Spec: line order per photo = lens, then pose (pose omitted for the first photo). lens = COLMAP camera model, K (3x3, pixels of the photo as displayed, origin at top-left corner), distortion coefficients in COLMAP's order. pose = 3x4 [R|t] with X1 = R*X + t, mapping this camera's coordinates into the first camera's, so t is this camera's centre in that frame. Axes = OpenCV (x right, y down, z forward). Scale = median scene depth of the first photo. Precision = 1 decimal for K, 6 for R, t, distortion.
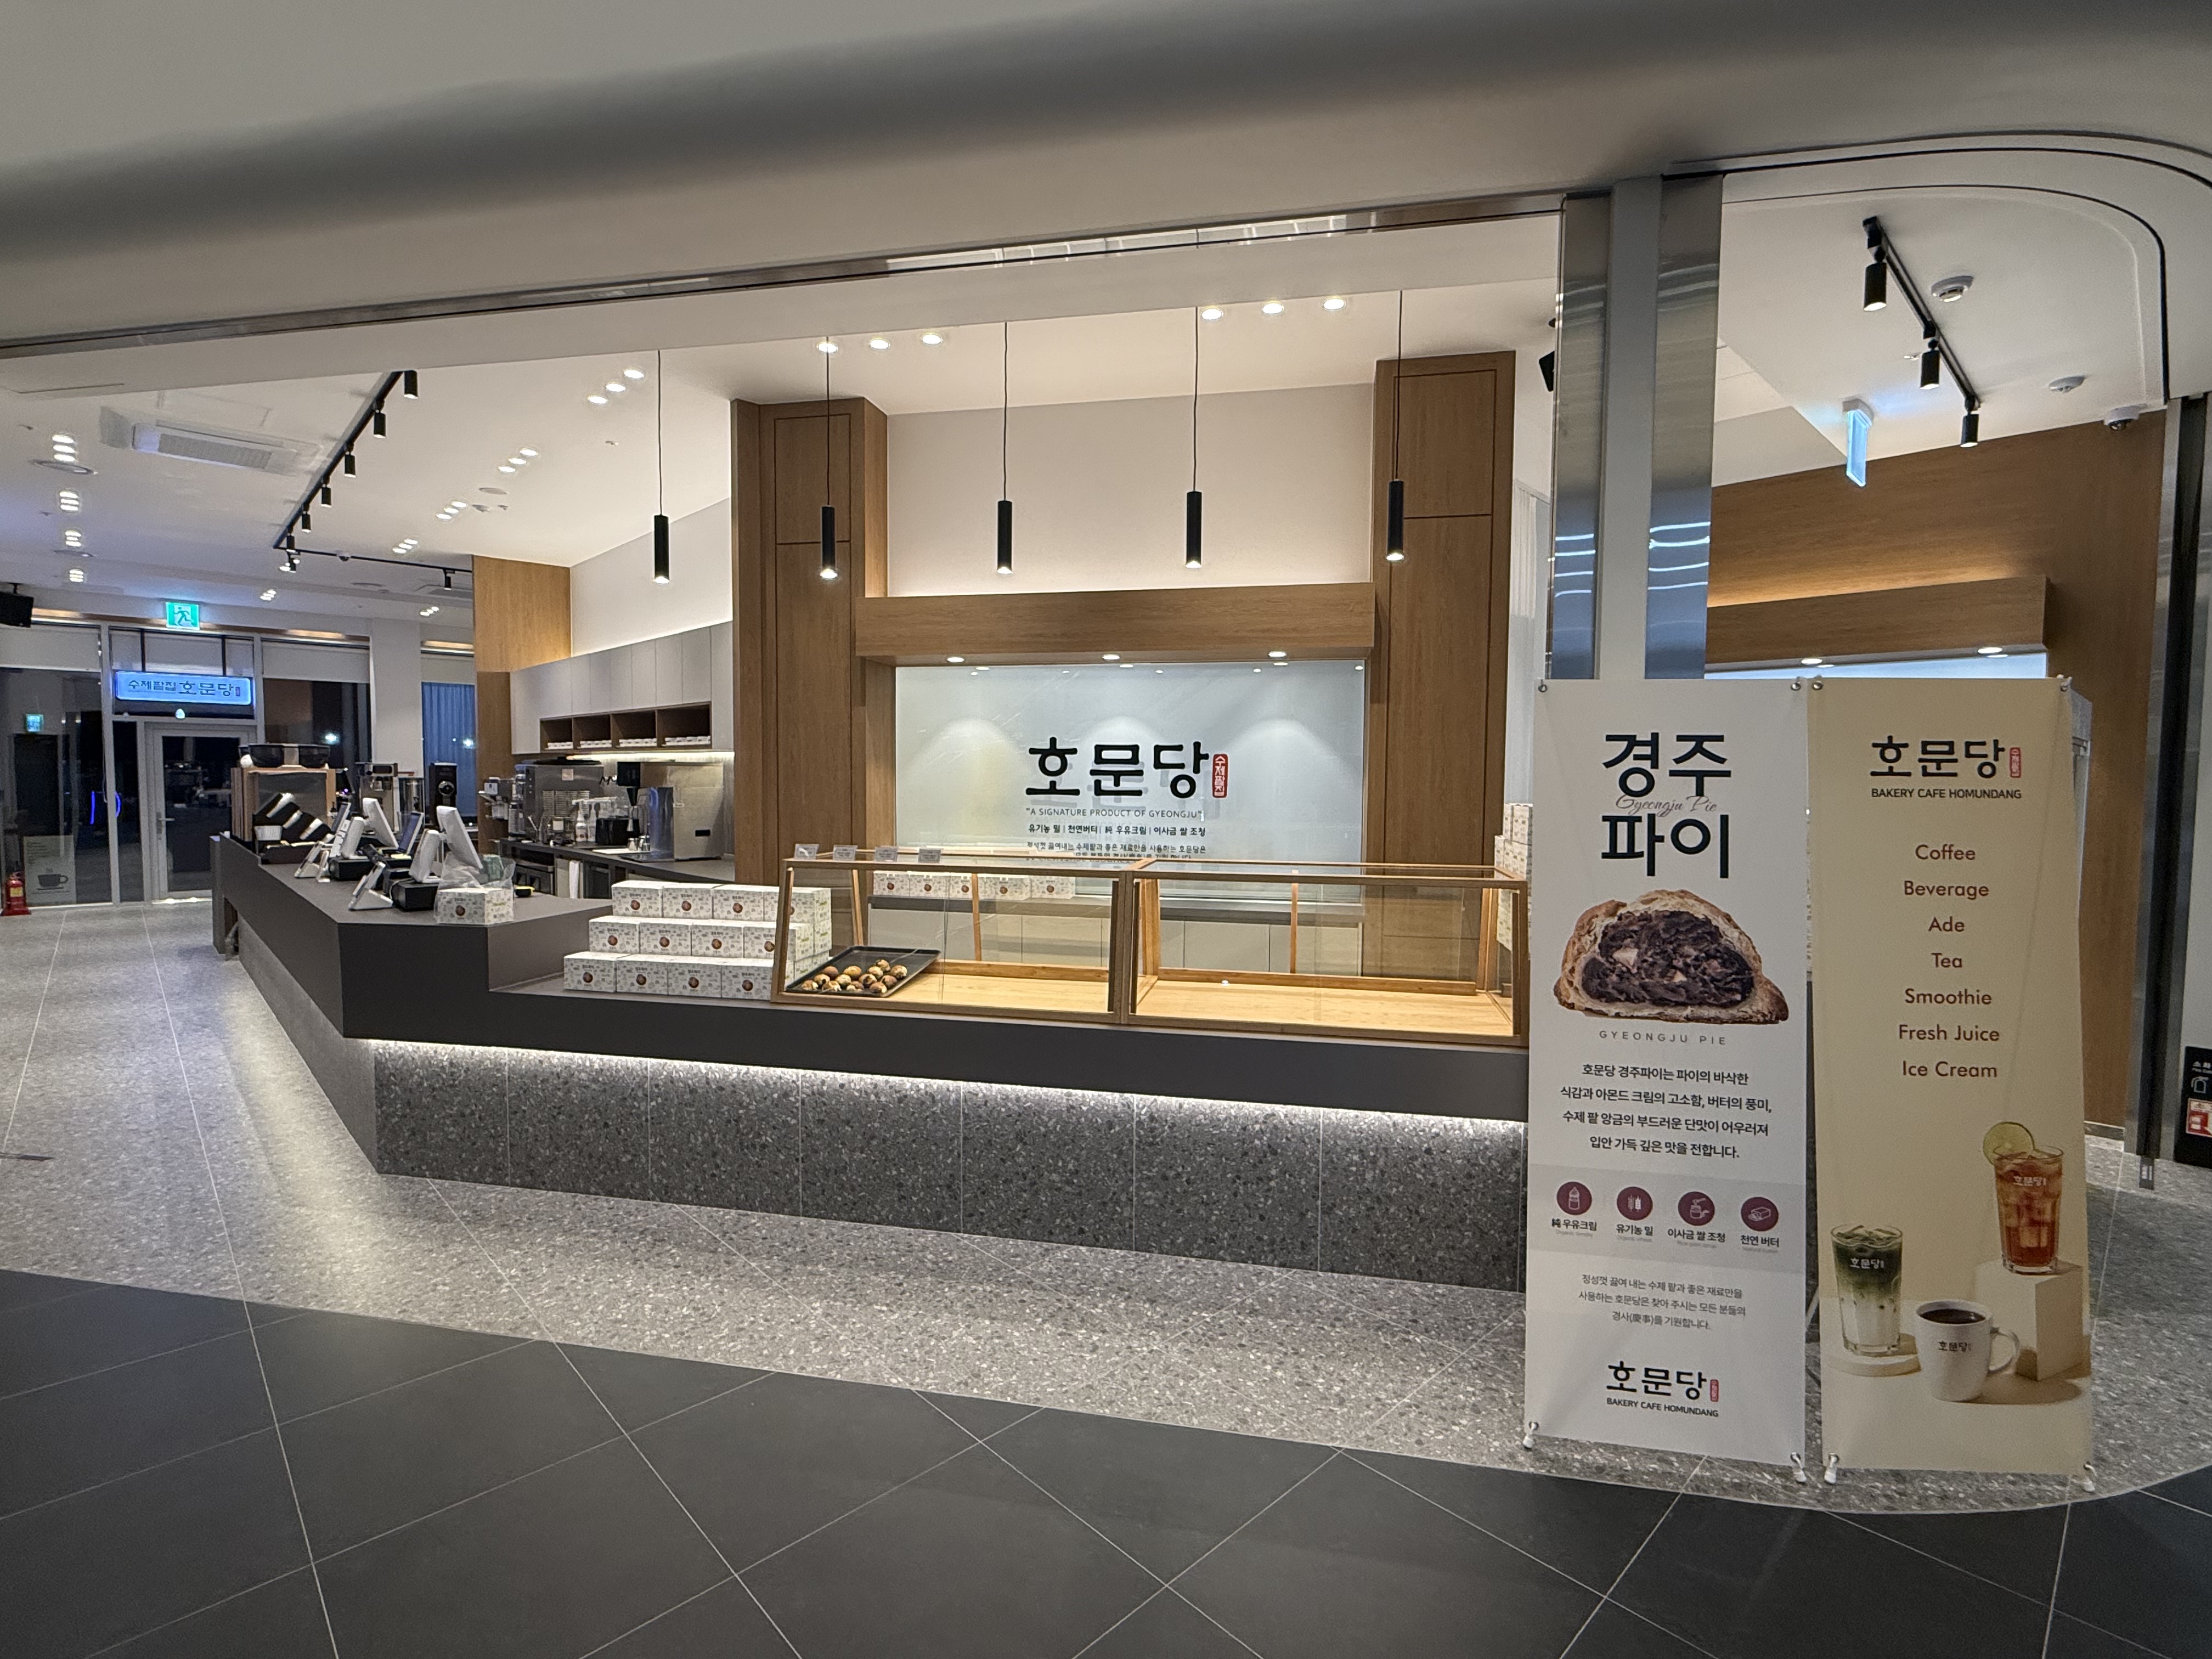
lens RADIAL K [[1041.2, 0, 1106.0], [0, 1041.2, 829.5], [0, 0, 1]] dist [-0.036947, 0.012957]
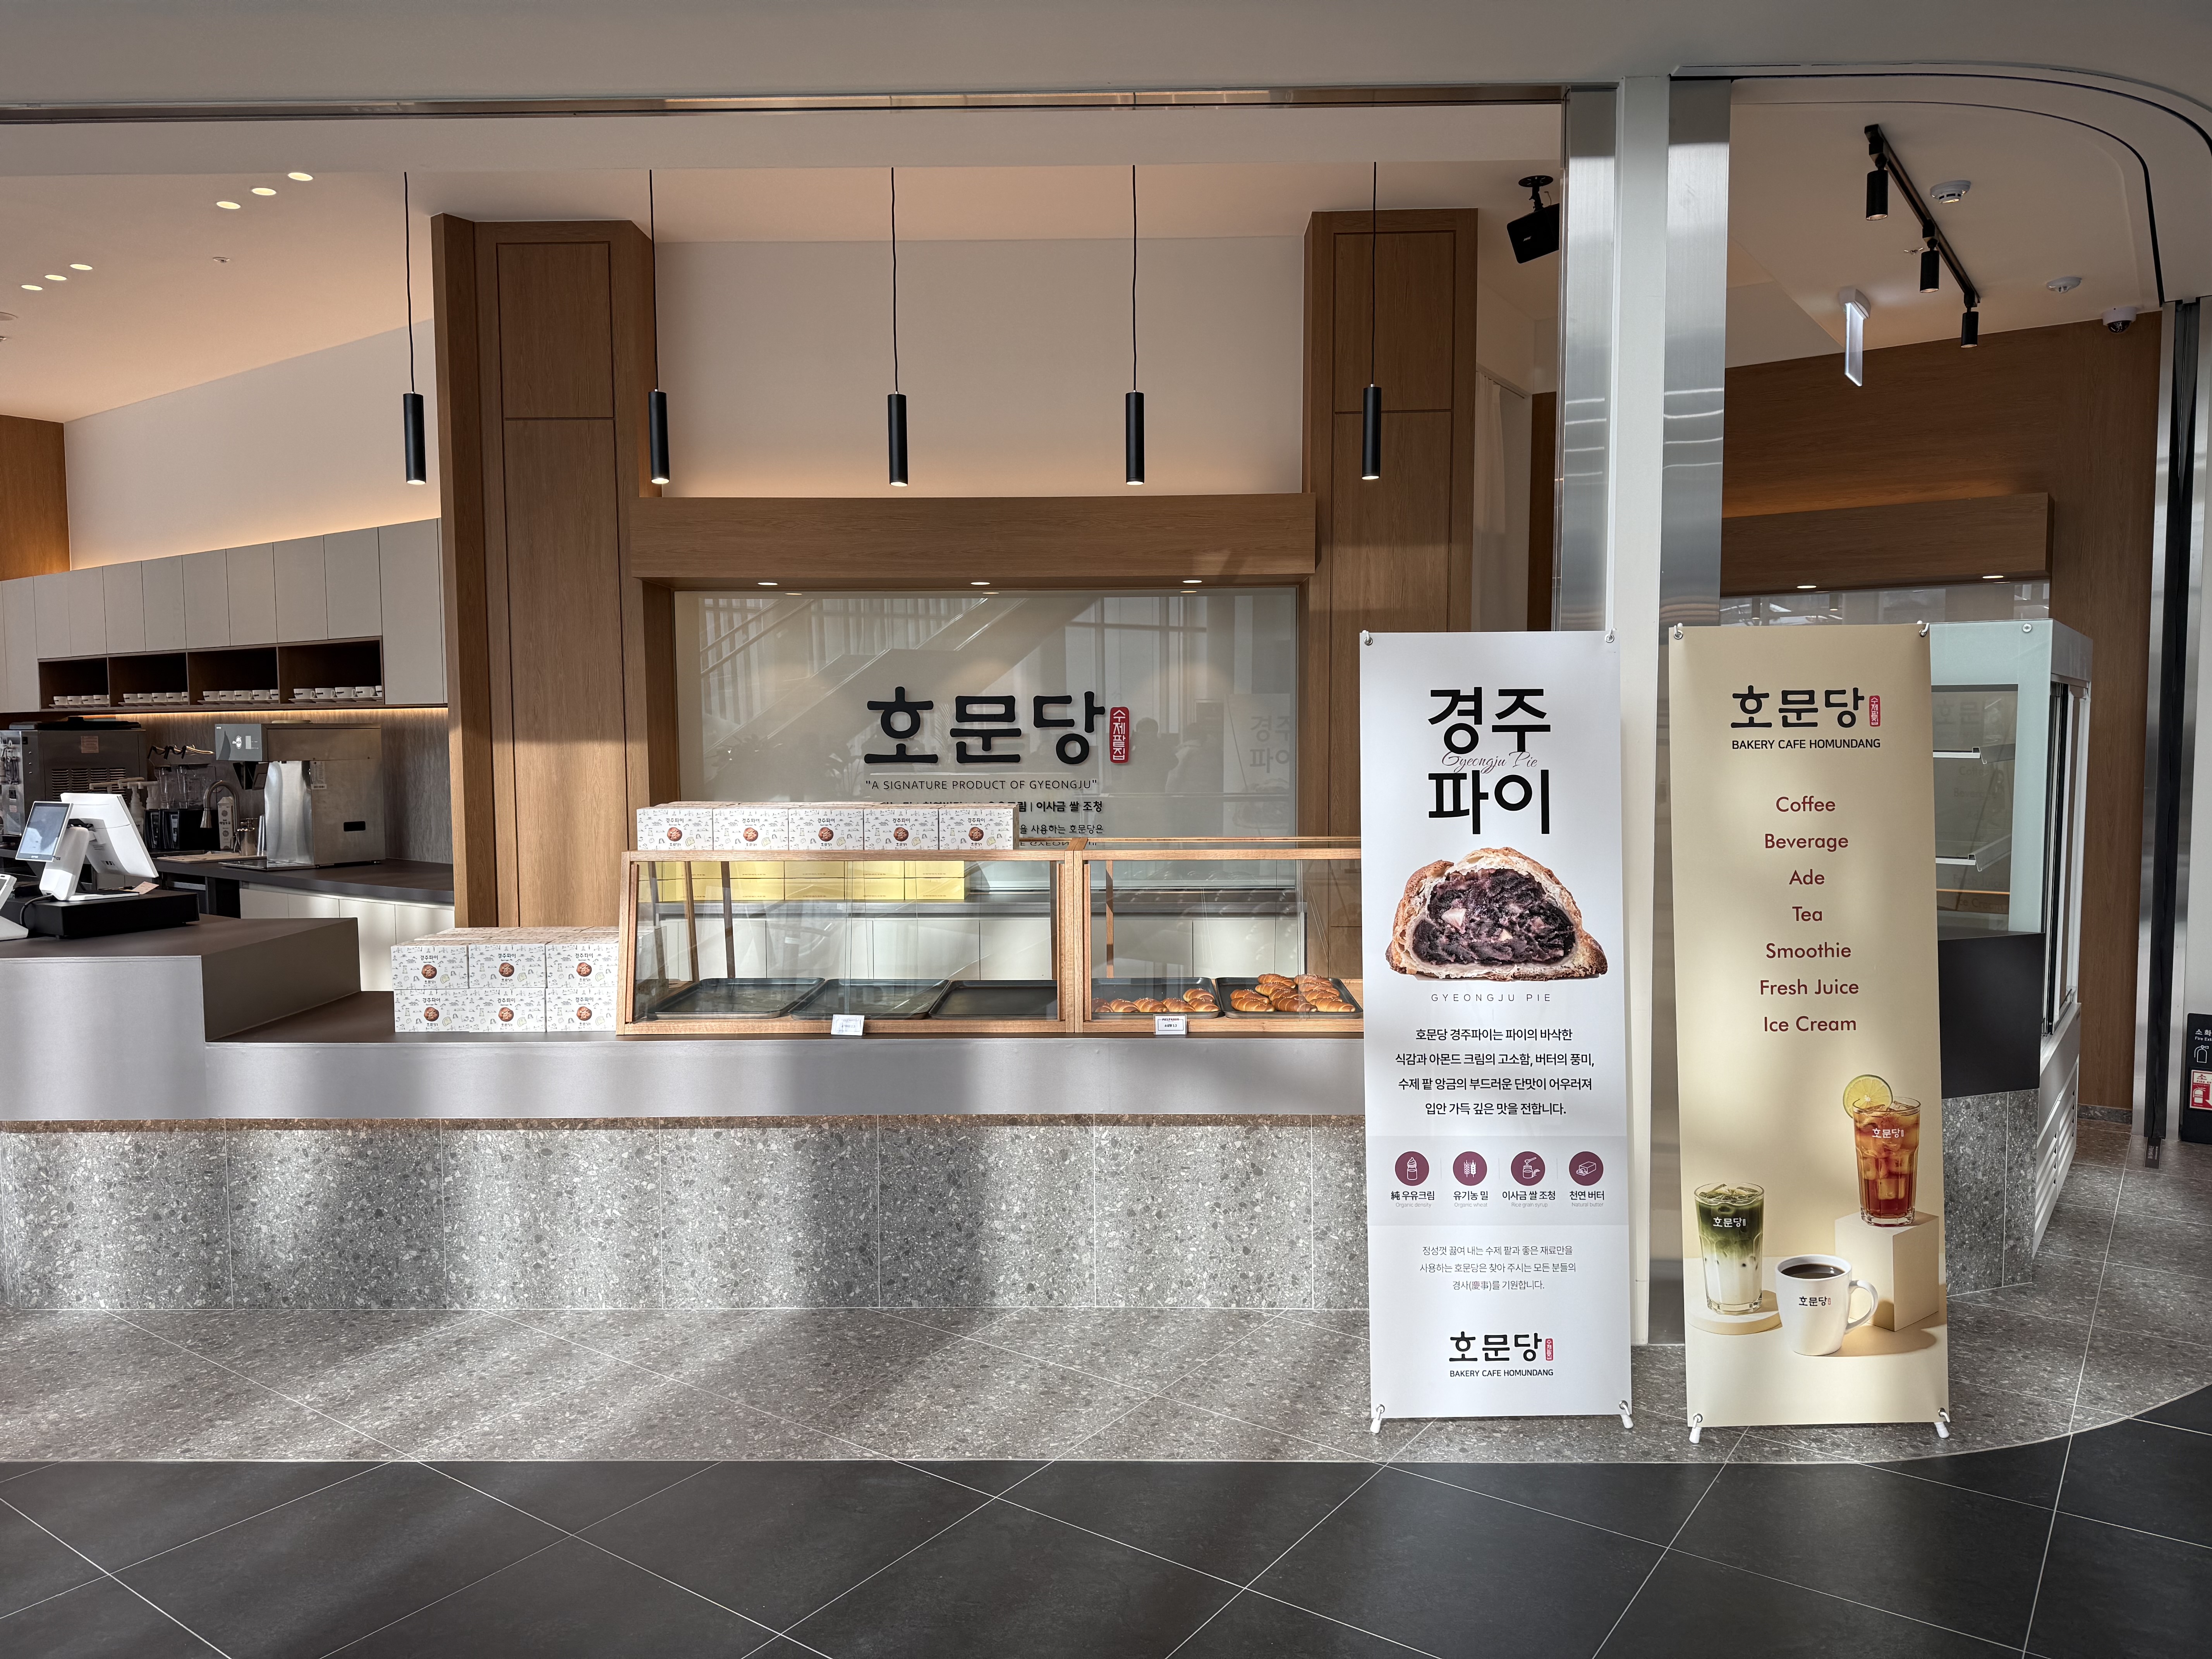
lens RADIAL K [[1563.7, 0, 1106.0], [0, 1563.7, 829.5], [0, 0, 1]] dist [-0.003193, -0.003378]
pose [[0.980960, -0.026214, 0.192432, -0.181393], [0.023782, 0.999606, 0.014935, 0.003757], [-0.192748, -0.010074, 0.981197, -0.216698]]
